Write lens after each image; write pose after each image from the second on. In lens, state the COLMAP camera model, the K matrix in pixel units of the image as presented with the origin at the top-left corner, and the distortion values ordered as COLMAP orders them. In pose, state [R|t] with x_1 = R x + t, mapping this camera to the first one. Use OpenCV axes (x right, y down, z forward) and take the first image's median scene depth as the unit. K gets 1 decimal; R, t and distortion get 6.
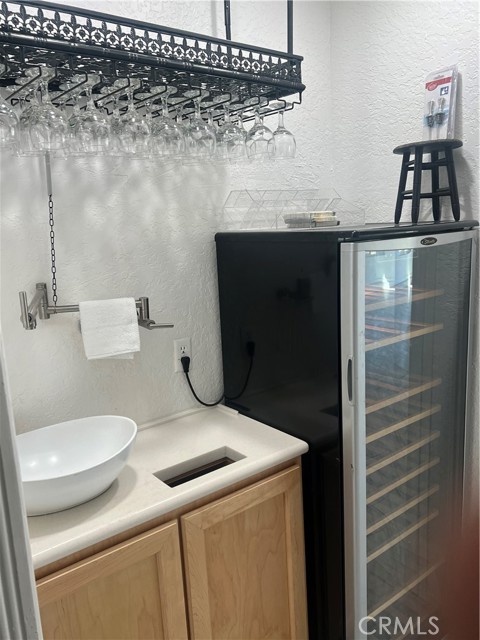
lens RADIAL K [[520.2, 0, 238.7], [0, 520.2, 319.0], [0, 0, 1]] dist [0.030283, -0.022410]
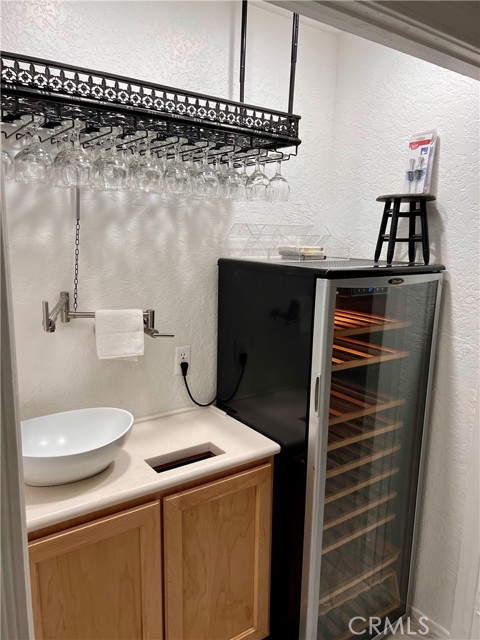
lens RADIAL K [[478.2, 0, 242.0], [0, 478.2, 323.0], [0, 0, 1]] dist [0.043655, -0.048228]
pose [[0.996437, 0.078570, -0.030670, 0.059483], [-0.078672, 0.996898, -0.002126, -0.026076], [0.030408, 0.004531, 0.999527, -0.077403]]
